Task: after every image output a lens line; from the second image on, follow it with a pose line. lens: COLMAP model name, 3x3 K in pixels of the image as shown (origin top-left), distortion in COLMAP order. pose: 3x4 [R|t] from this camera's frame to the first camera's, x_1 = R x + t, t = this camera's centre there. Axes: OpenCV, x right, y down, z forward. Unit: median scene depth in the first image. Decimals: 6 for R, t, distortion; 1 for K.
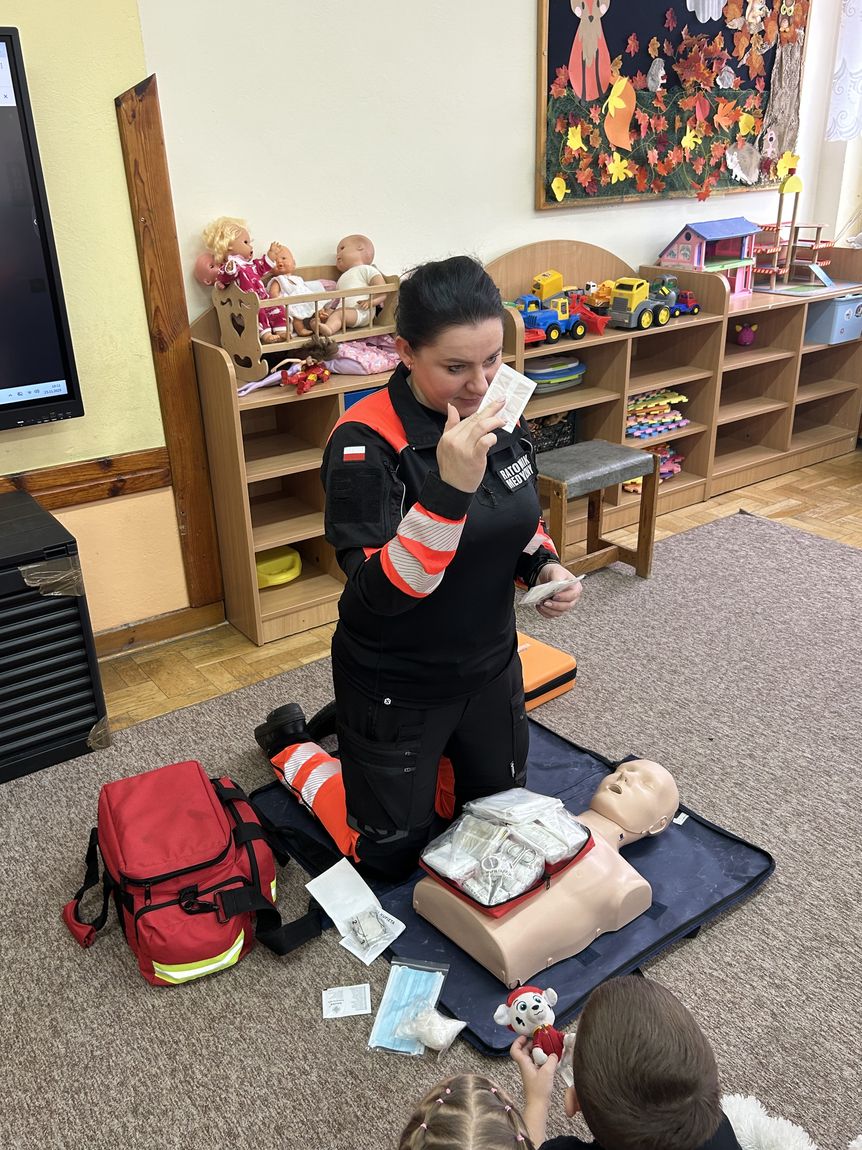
lens RADIAL K [[982.7, 0, 421.5], [0, 982.7, 583.6], [0, 0, 1]] dist [0.012806, -0.009155]
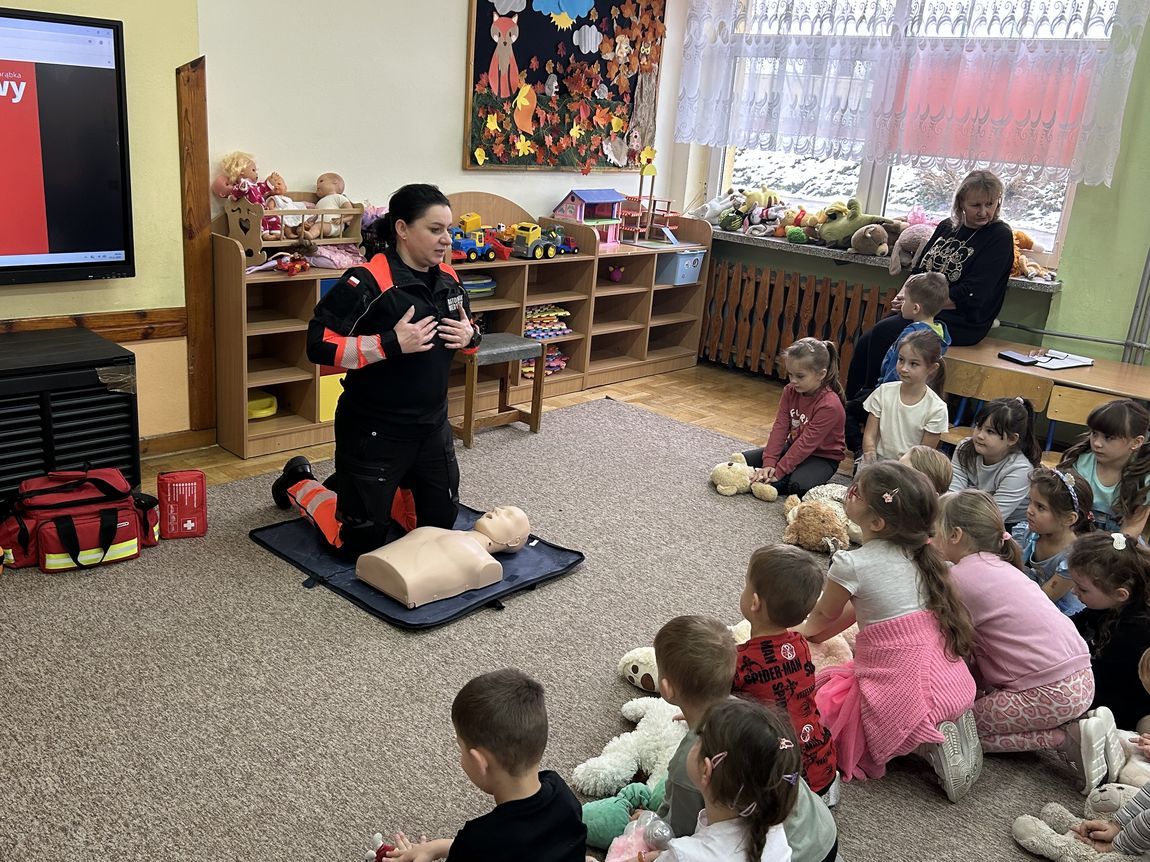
lens RADIAL K [[1024.0, 0, 575.0], [0, 1024.0, 428.8], [0, 0, 1]] dist [0.068896, -0.101885]
pose [[0.976008, 0.044293, 0.213183, -0.023318], [-0.019794, 0.993086, -0.115712, 0.154299], [-0.216834, 0.108716, 0.970136, -0.416433]]
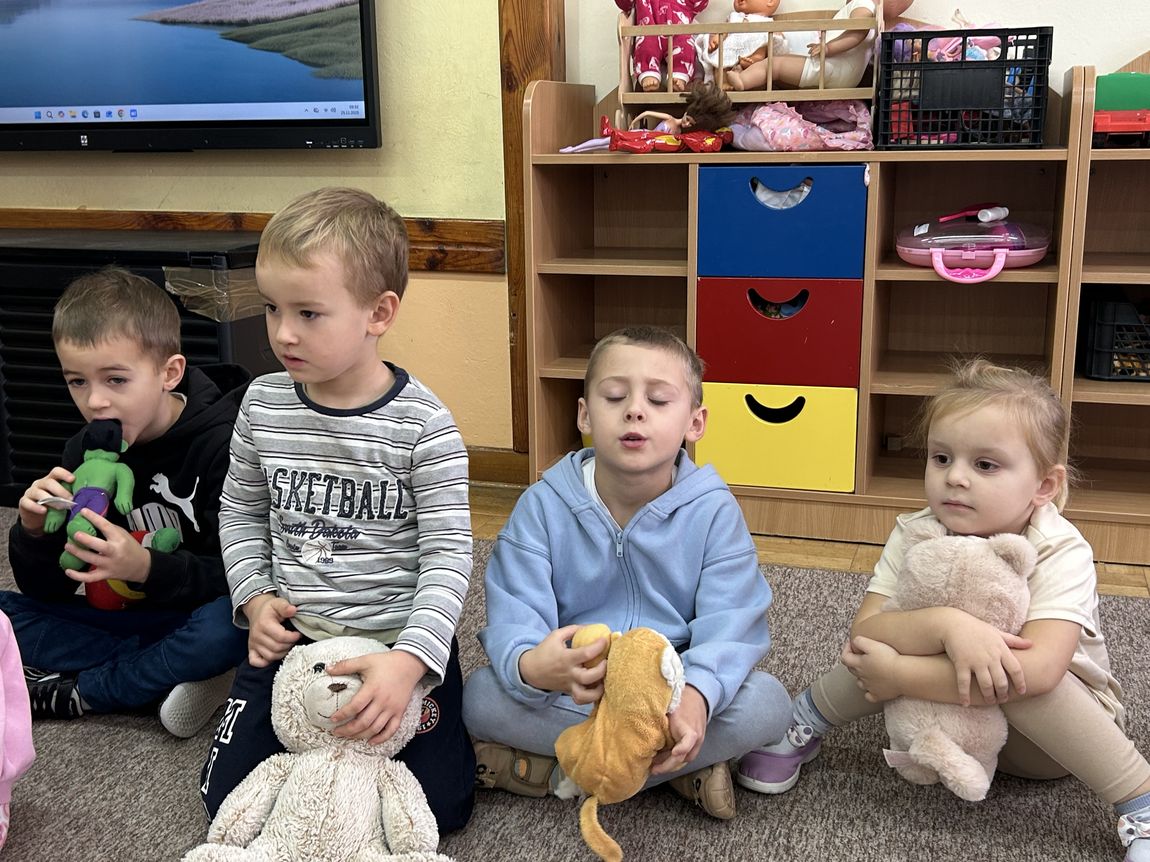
lens RADIAL K [[1311.1, 0, 576.6], [0, 1311.1, 440.9], [0, 0, 1]] dist [0.042693, 0.000000]
pose [[0.600828, 0.195298, -0.775154, 0.484197], [-0.337993, 0.940818, -0.024945, 0.022022], [0.724407, 0.276984, 0.631279, 0.371128]]
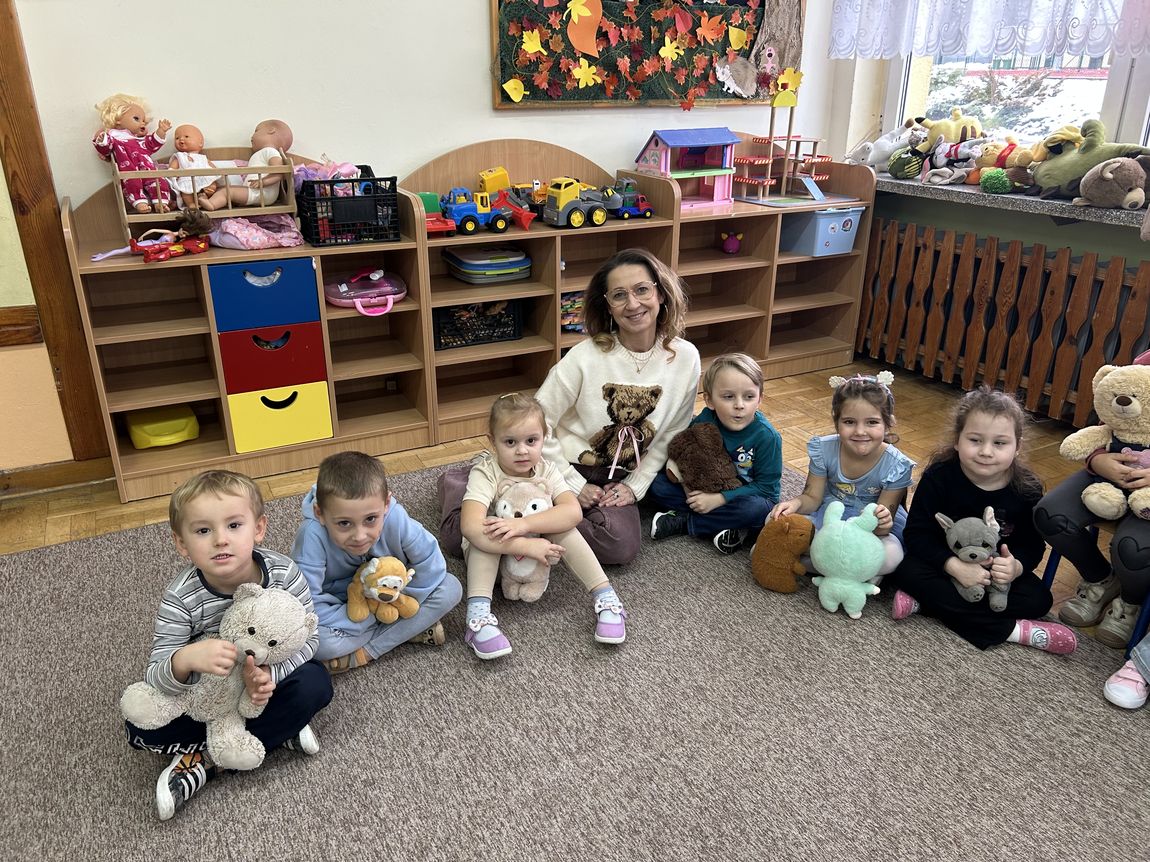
lens RADIAL K [[863.6, 0, 573.1], [0, 863.6, 420.3], [0, 0, 1]] dist [0.051332, -0.055124]
pose [[0.990285, 0.081019, -0.113008, 0.348694], [-0.085830, 0.995571, -0.038365, -0.024967], [0.109400, 0.047692, 0.992853, 0.118399]]
